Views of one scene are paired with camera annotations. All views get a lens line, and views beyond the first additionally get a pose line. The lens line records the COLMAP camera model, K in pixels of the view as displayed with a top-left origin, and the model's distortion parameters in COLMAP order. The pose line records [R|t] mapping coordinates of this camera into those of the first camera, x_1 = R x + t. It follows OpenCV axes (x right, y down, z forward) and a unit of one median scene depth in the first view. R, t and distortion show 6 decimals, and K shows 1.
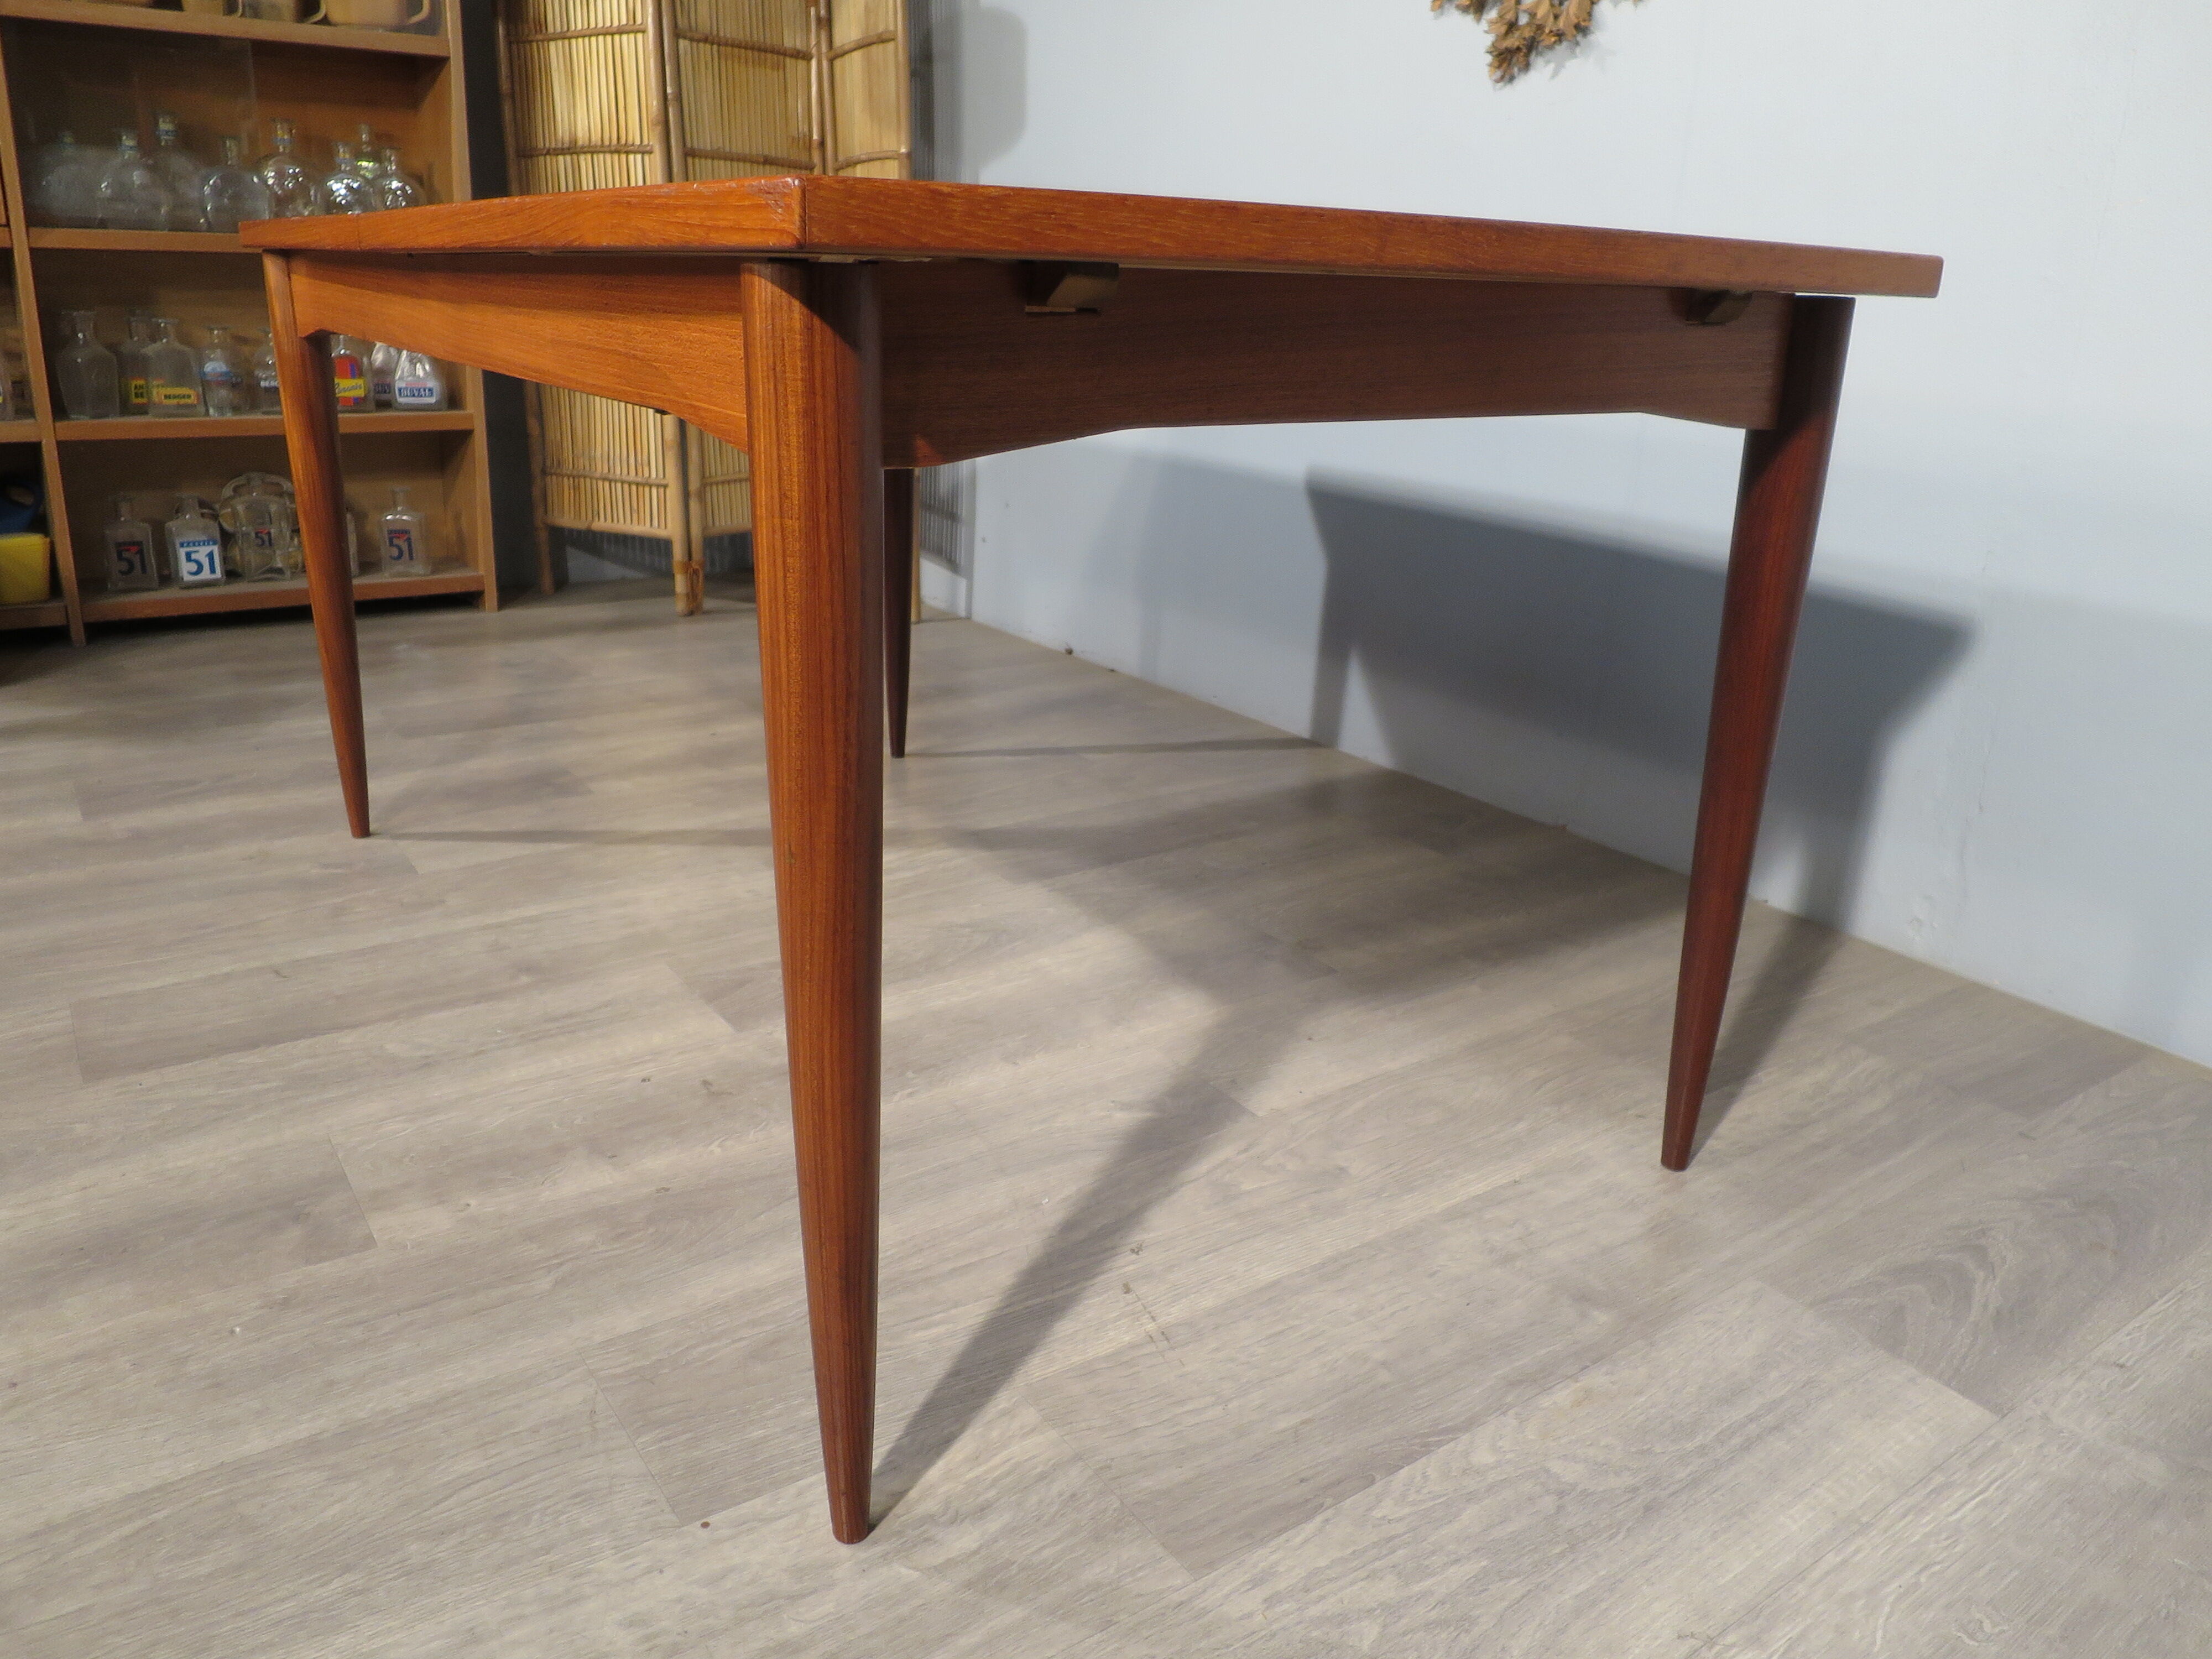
lens RADIAL K [[1598.2, 0, 1109.9], [0, 1598.2, 816.3], [0, 0, 1]] dist [-0.050718, 0.009993]
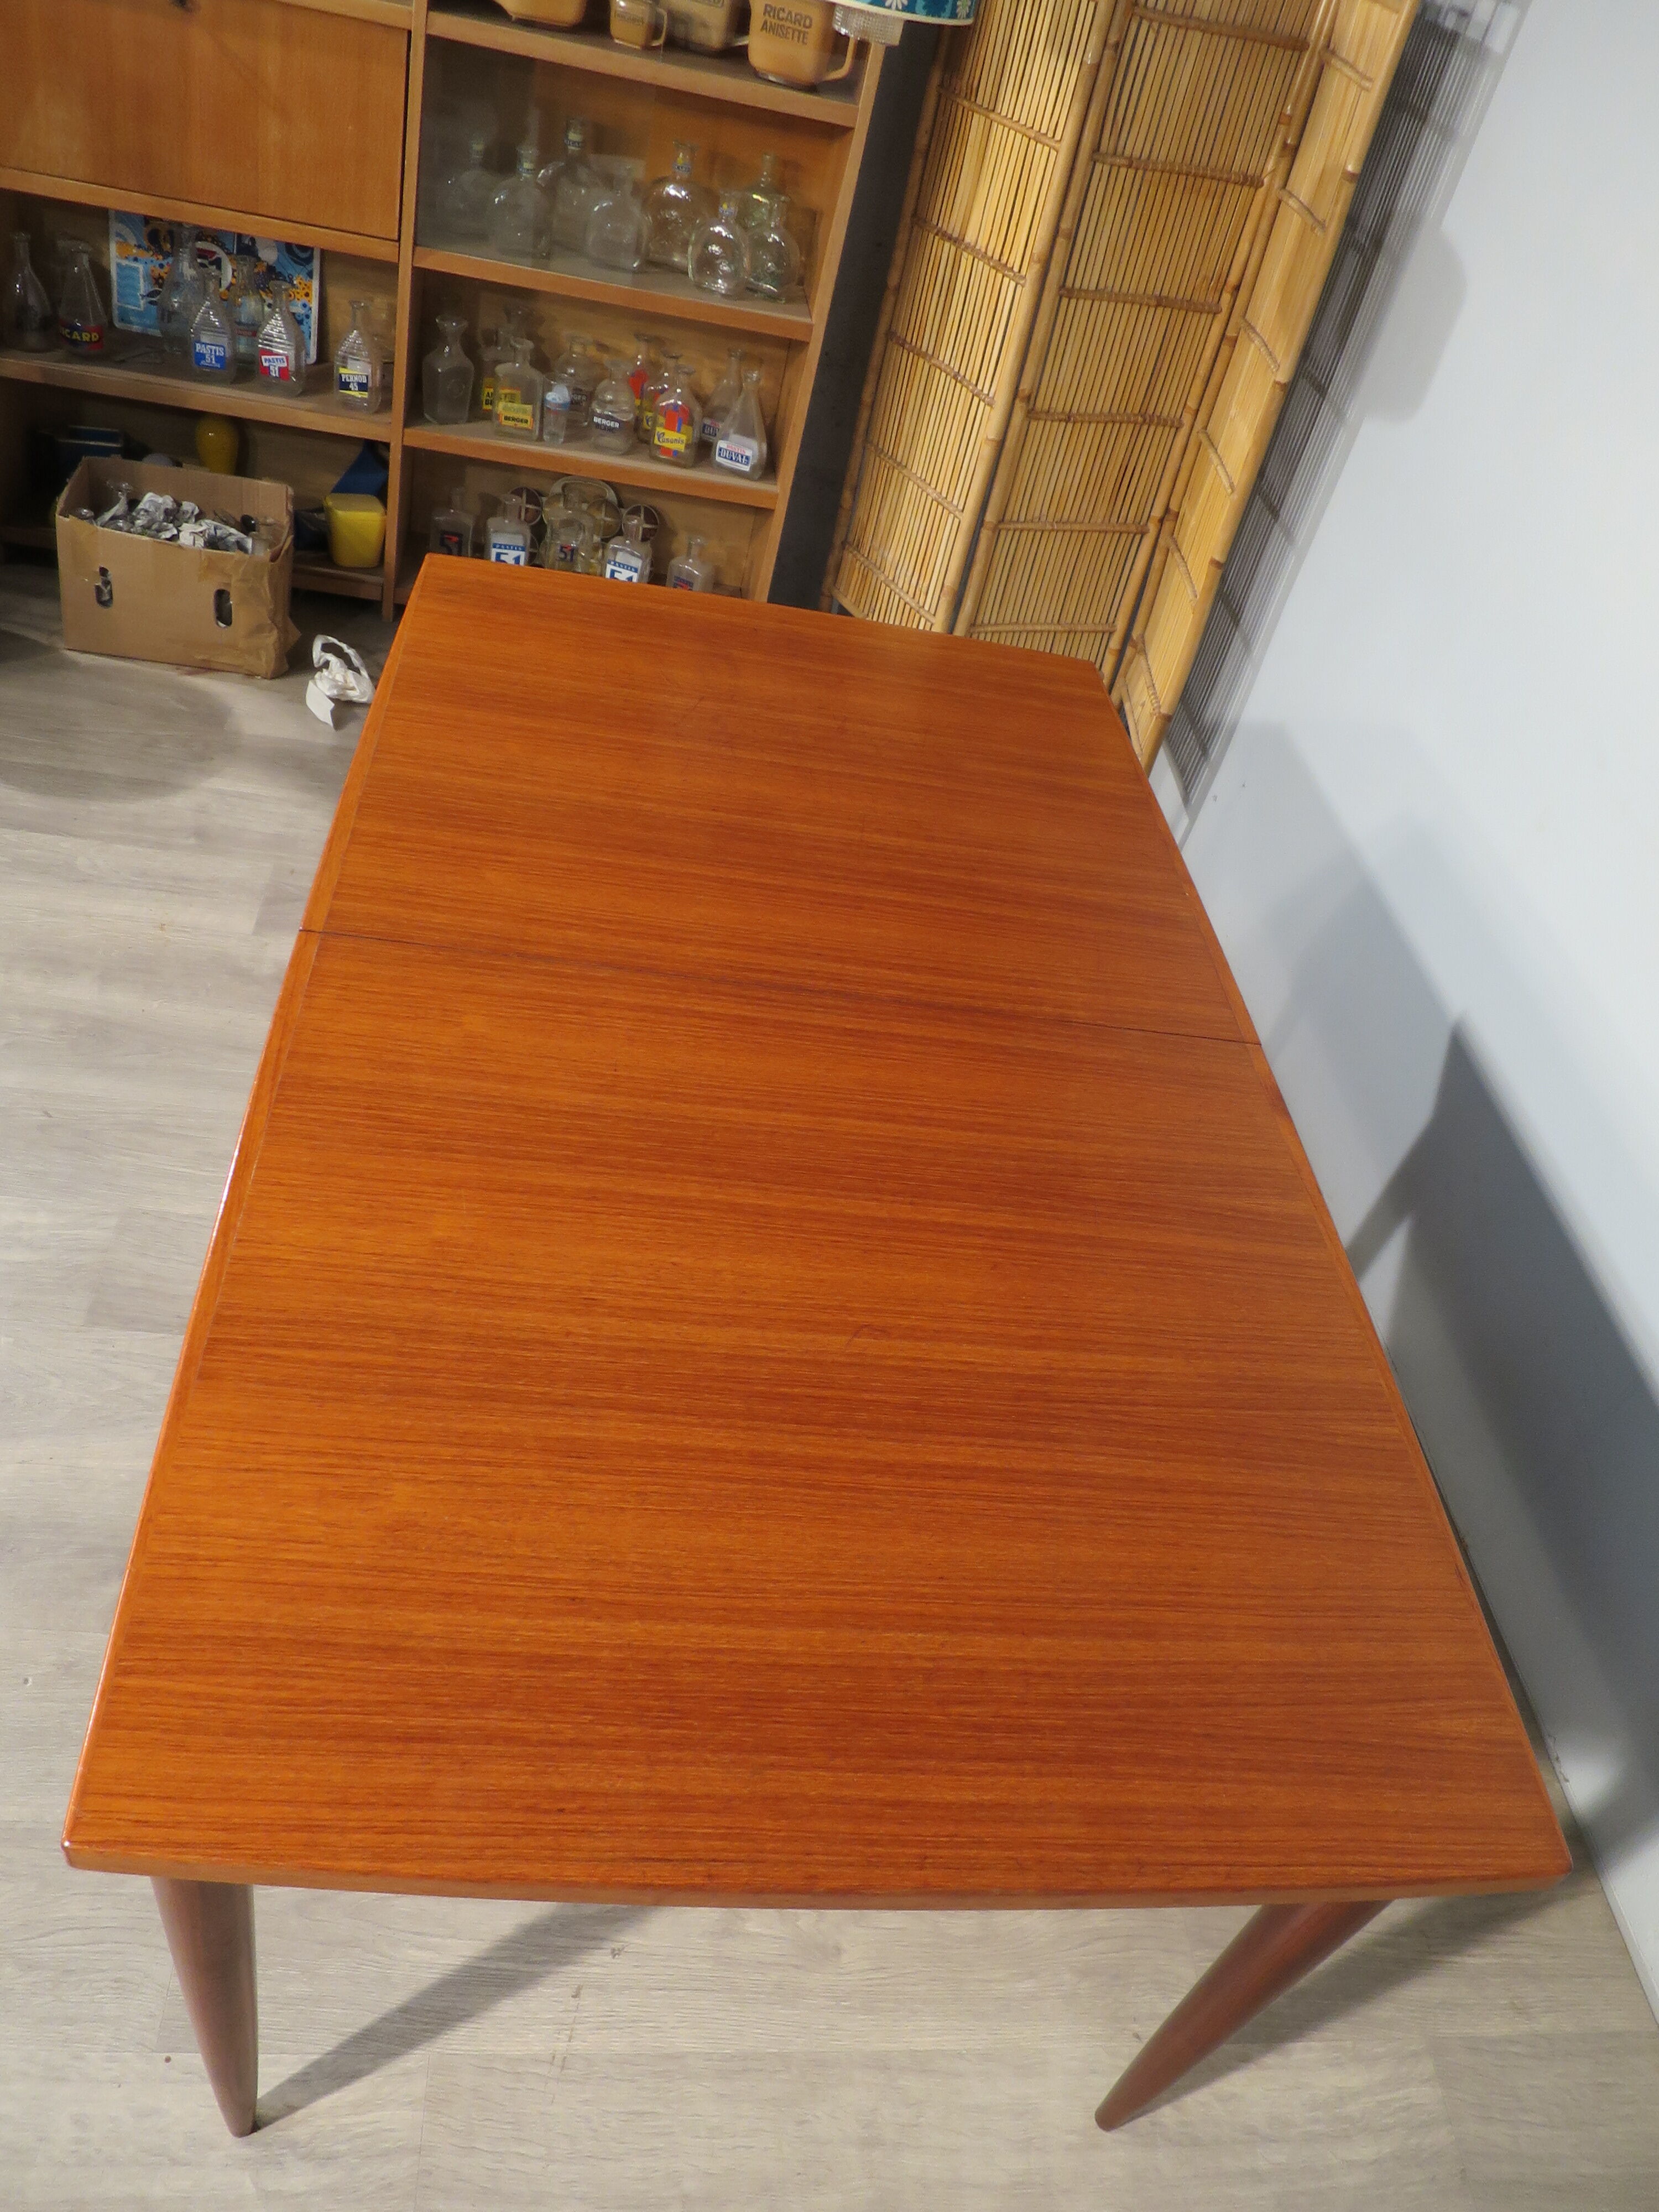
lens RADIAL K [[1598.2, 0, 827.6], [0, 1598.2, 1099.7], [0, 0, 1]] dist [-0.050718, 0.009993]
pose [[0.846663, 0.445924, -0.290368, 0.157777], [-0.329225, 0.867662, 0.372523, -0.592096], [0.418058, -0.219805, 0.881427, 0.101982]]
